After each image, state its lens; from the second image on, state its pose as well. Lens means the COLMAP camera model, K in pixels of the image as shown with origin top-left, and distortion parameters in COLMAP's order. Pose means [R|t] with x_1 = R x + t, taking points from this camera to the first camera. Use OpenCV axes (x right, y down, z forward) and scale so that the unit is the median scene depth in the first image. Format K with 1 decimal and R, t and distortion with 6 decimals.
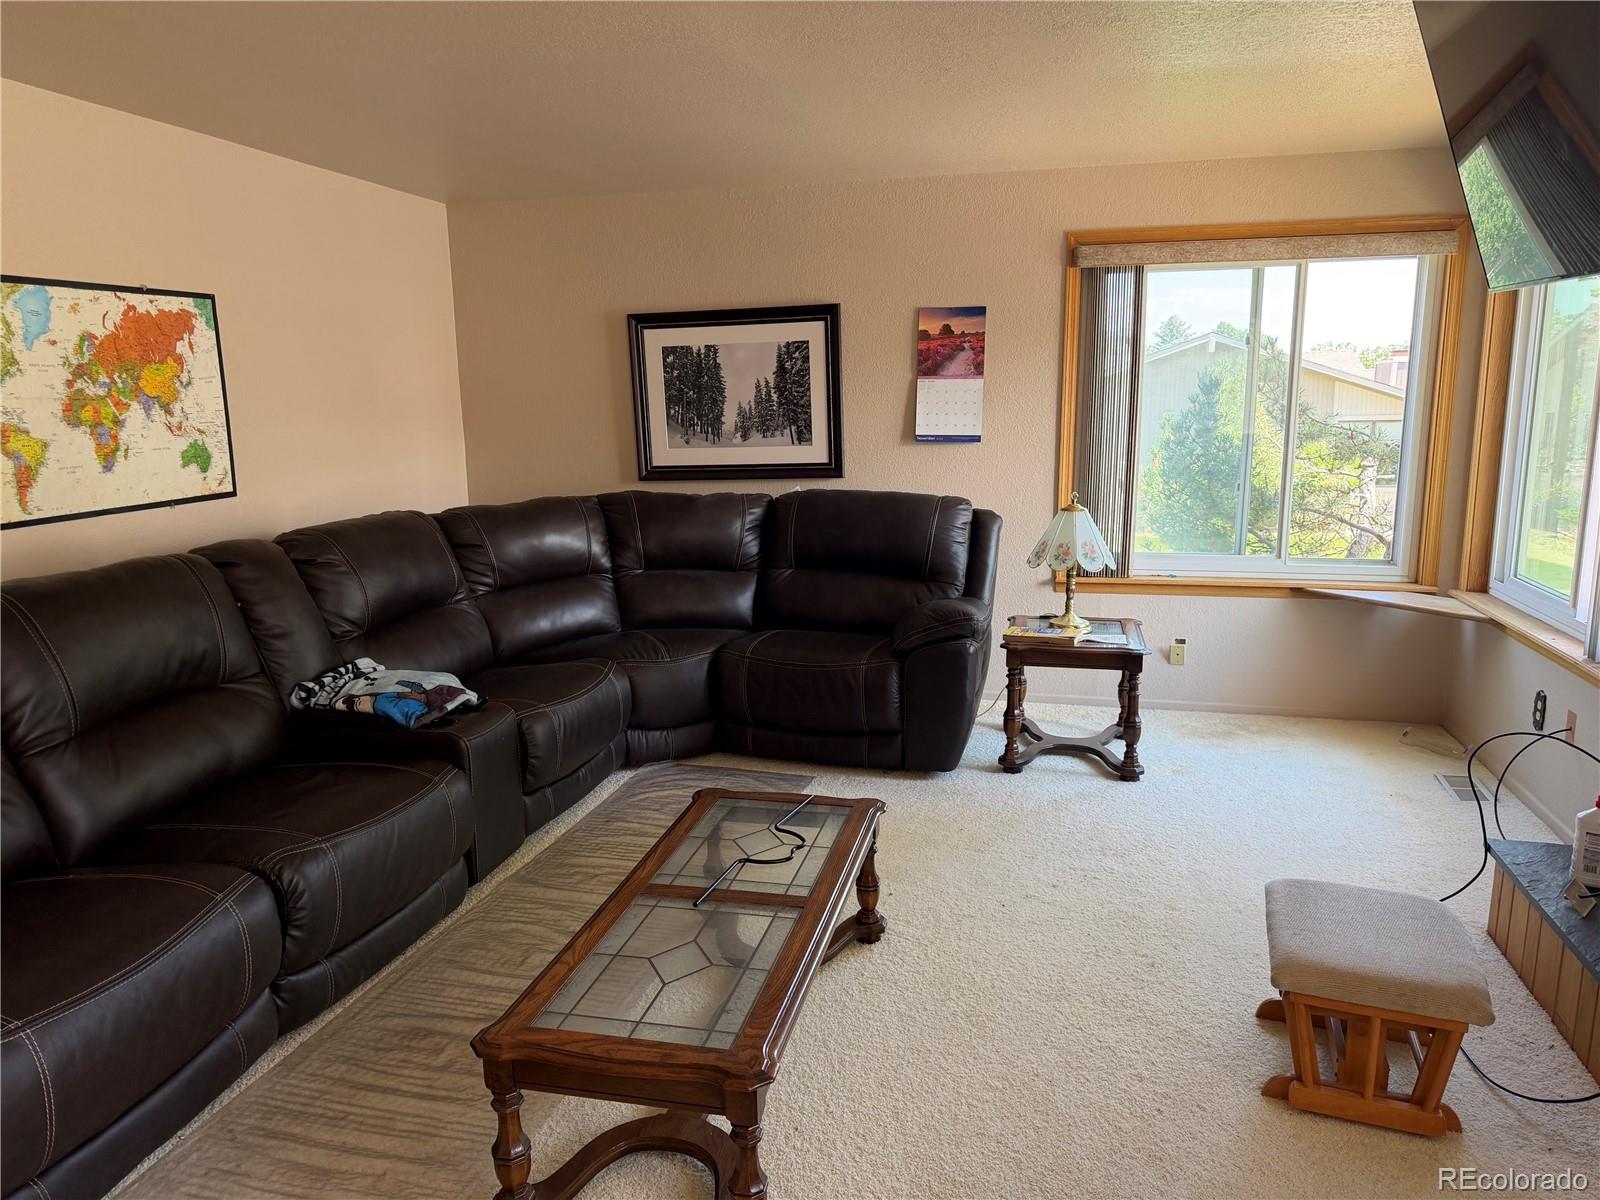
lens RADIAL K [[1121.2, 0, 789.0], [0, 1121.2, 630.5], [0, 0, 1]] dist [0.047446, -0.066398]
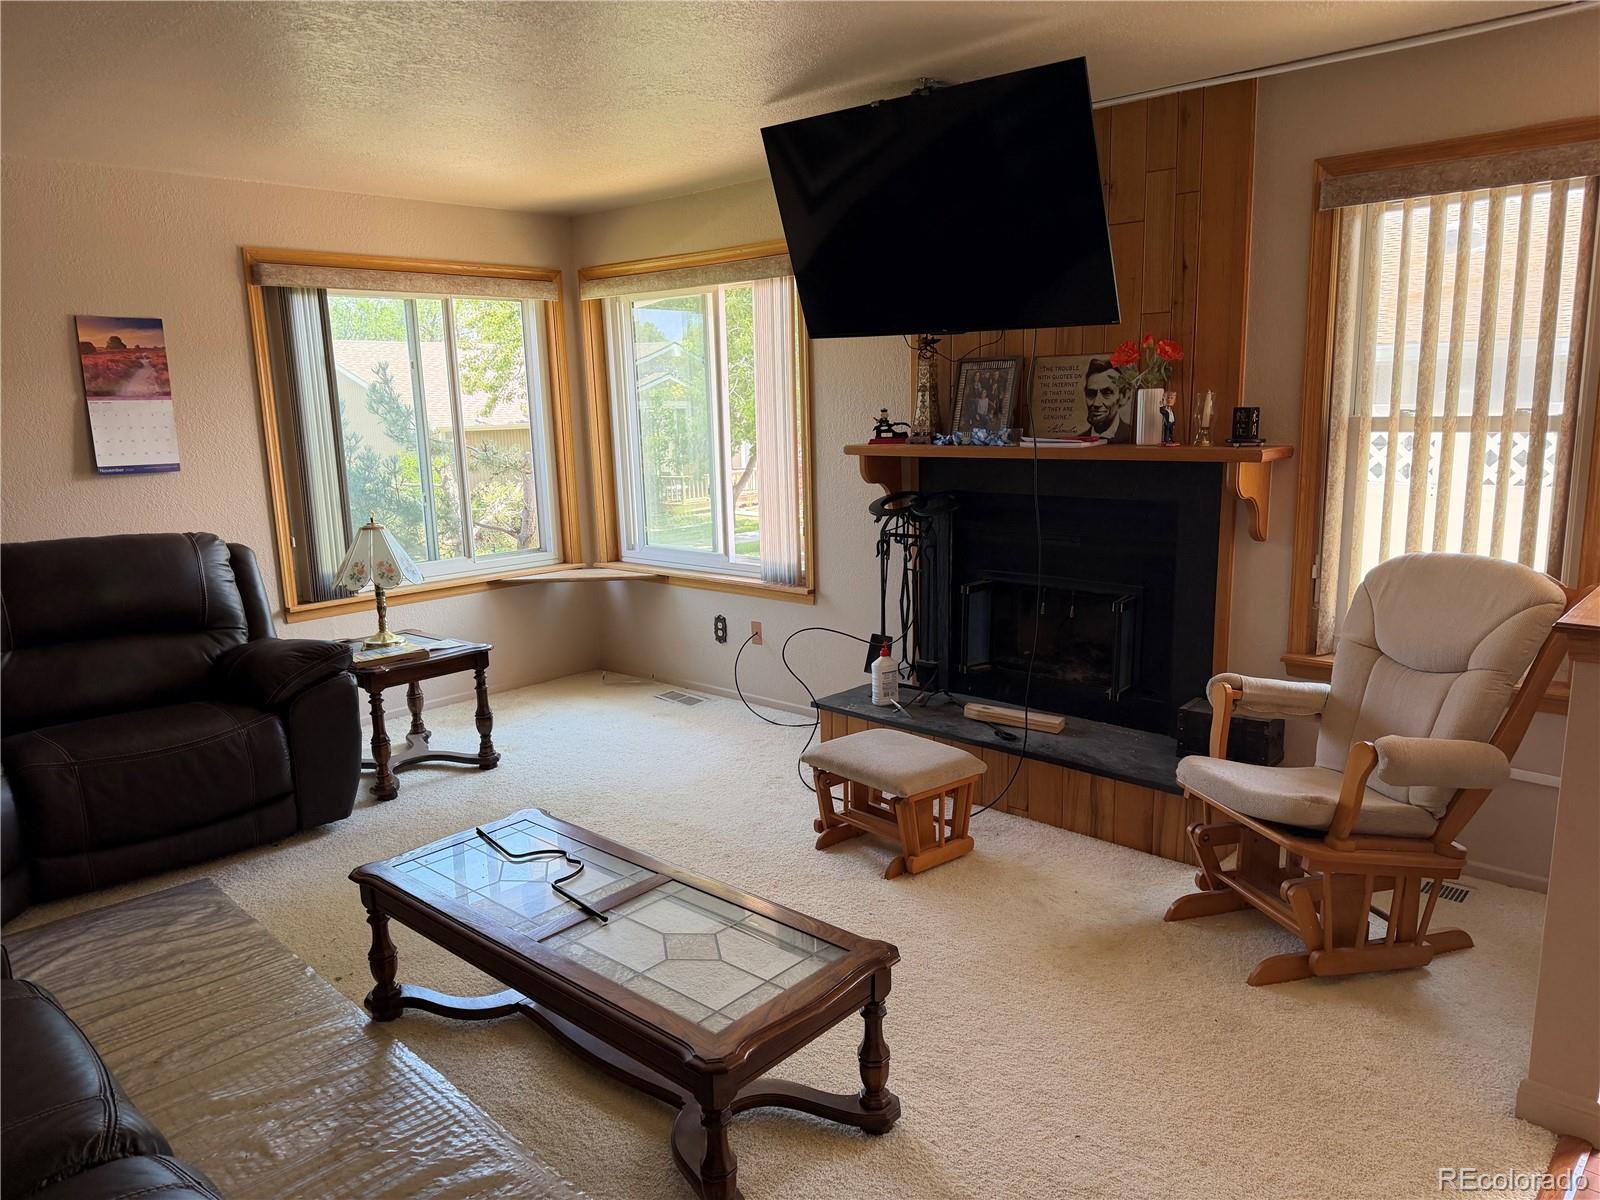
lens RADIAL K [[1121.2, 0, 844.6], [0, 1121.2, 602.6], [0, 0, 1]] dist [0.047446, -0.066398]
pose [[0.449706, -0.162283, 0.878310, -0.412002], [0.202296, 0.976308, 0.076812, -0.031838], [-0.869966, 0.143136, 0.471880, 0.154743]]
